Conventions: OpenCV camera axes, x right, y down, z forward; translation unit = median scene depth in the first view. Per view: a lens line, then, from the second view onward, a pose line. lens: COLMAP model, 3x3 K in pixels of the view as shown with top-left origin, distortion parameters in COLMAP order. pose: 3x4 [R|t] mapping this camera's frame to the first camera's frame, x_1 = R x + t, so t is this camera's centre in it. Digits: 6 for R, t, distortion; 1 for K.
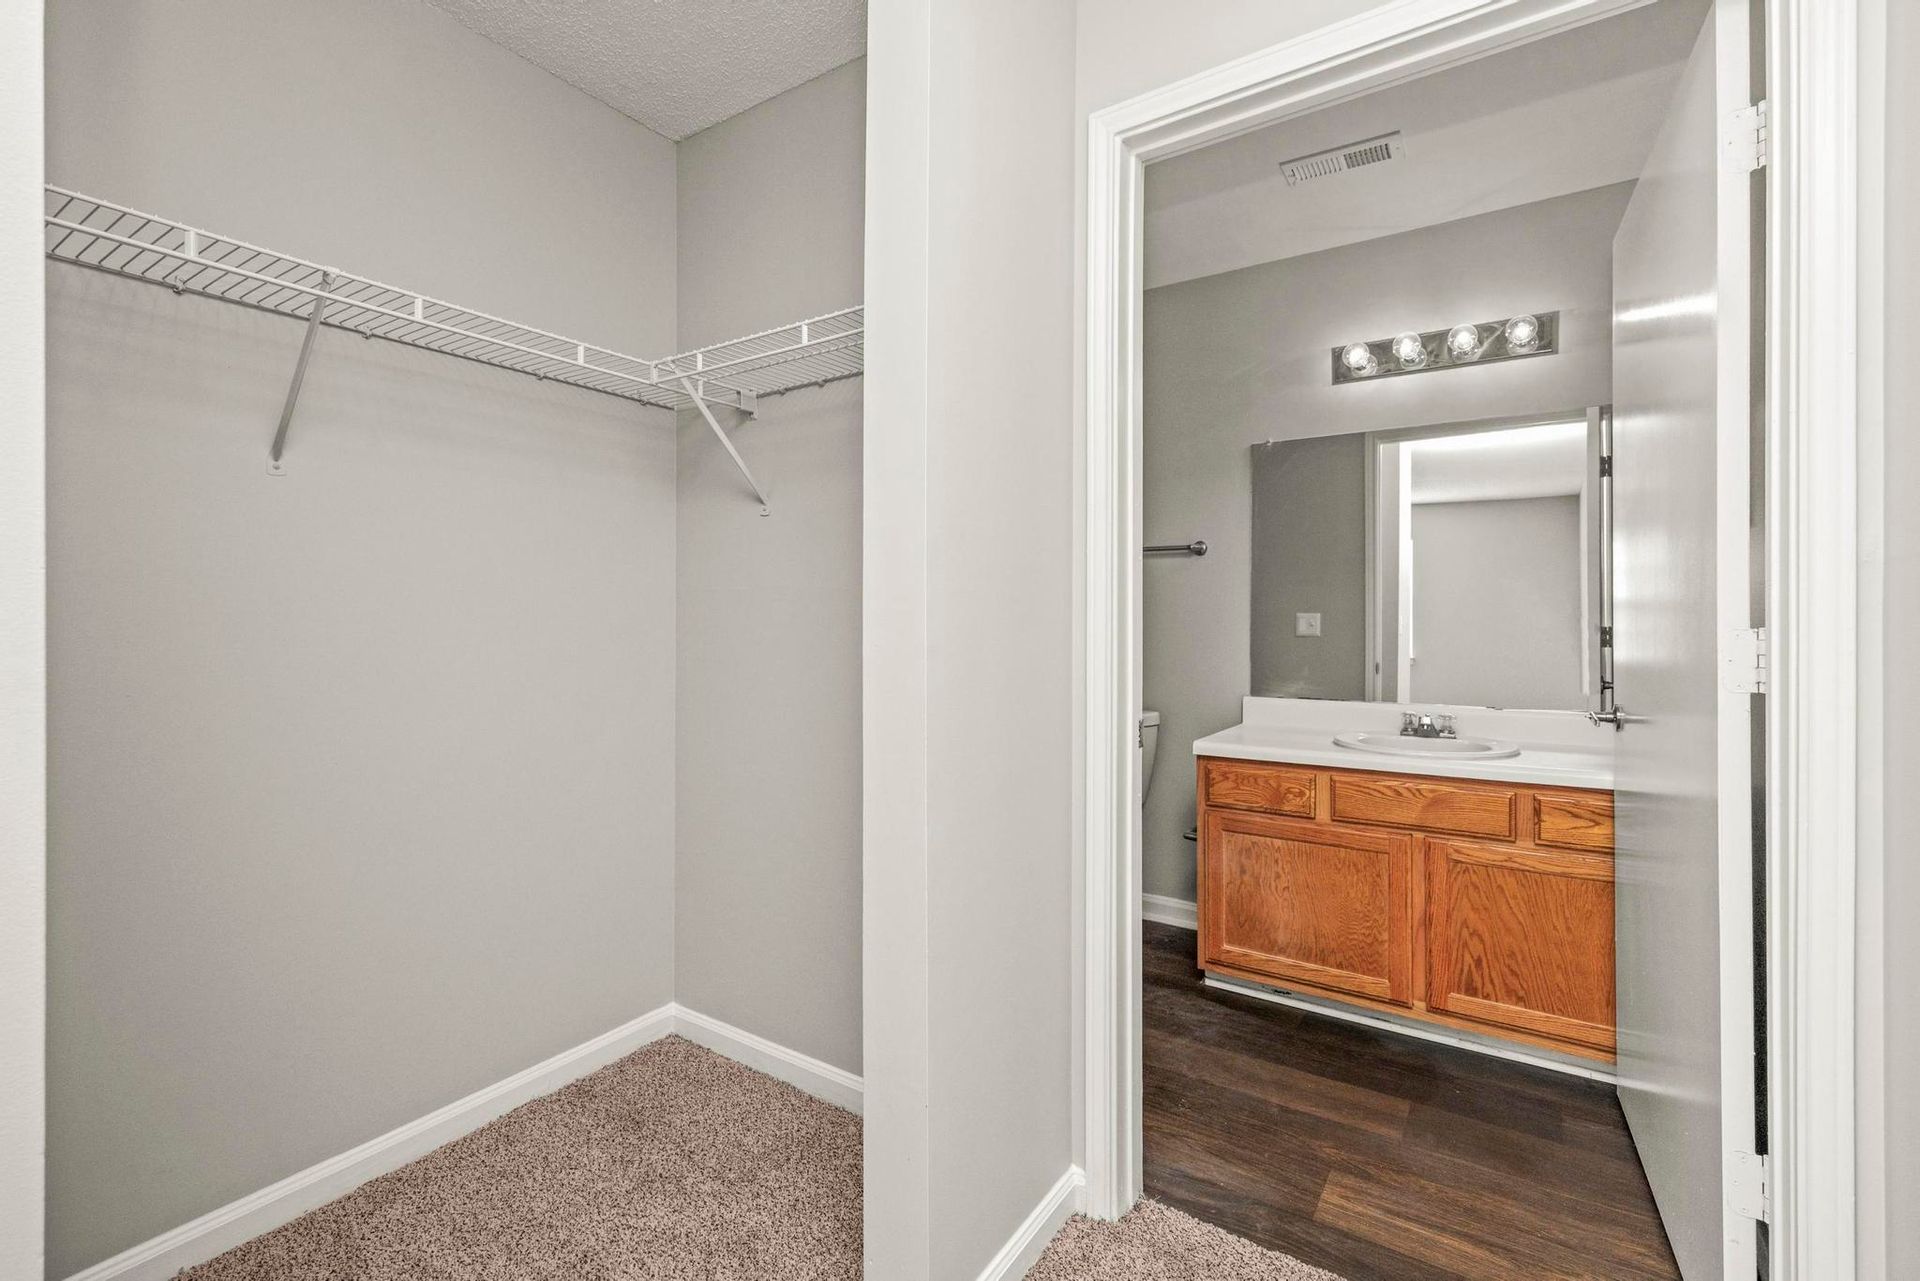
lens RADIAL K [[826.3, 0, 968.0], [0, 826.3, 636.9], [0, 0, 1]] dist [0.002664, -0.000100]
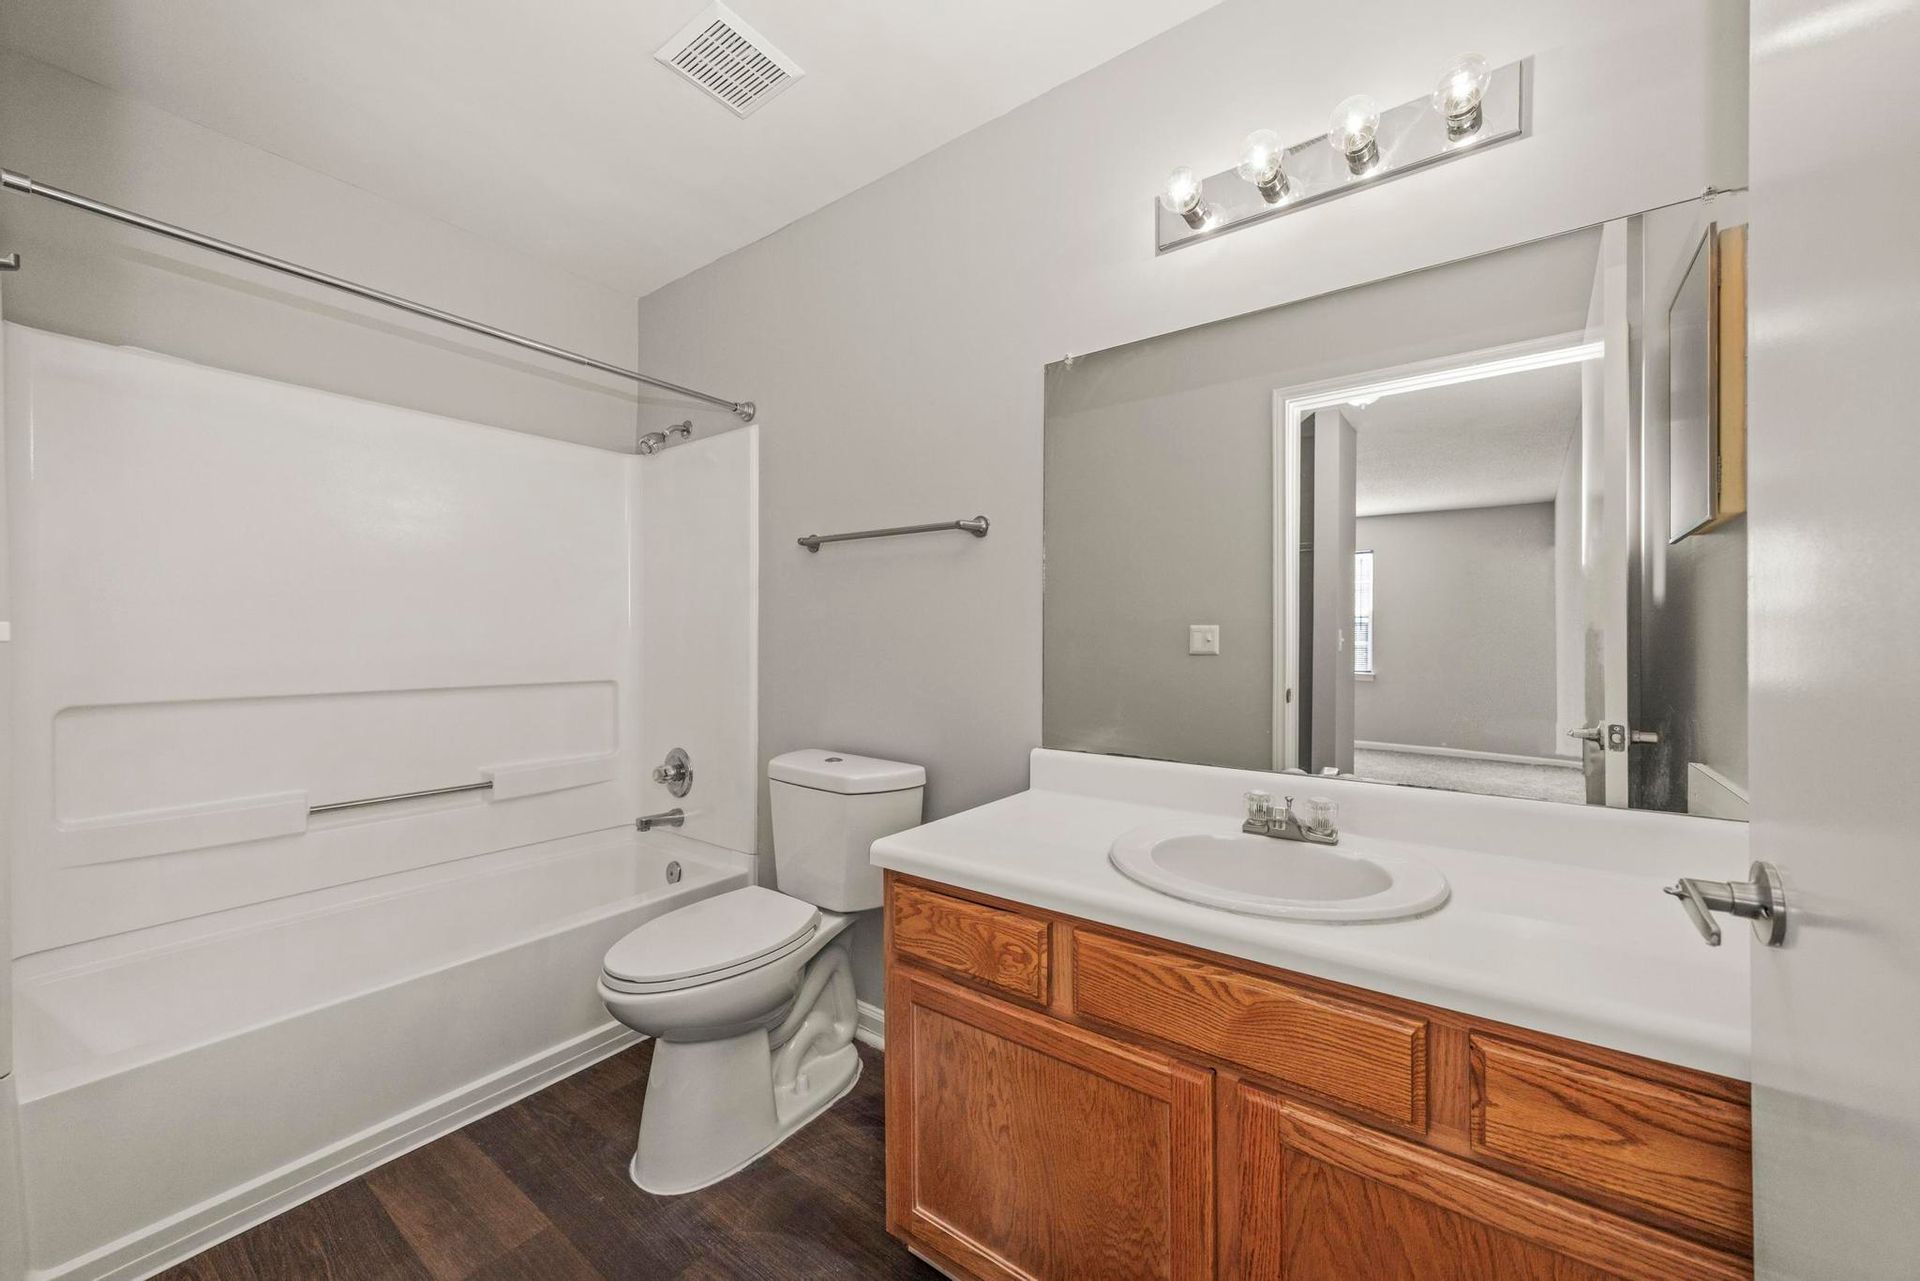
lens RADIAL K [[736.7, 0, 949.3], [0, 736.7, 648.5], [0, 0, 1]] dist [0.004284, -0.000327]
pose [[0.998887, 0.002792, -0.047076, 0.387597], [-0.002905, 0.999993, -0.002341, -0.007473], [0.047069, 0.002475, 0.998889, 0.541615]]
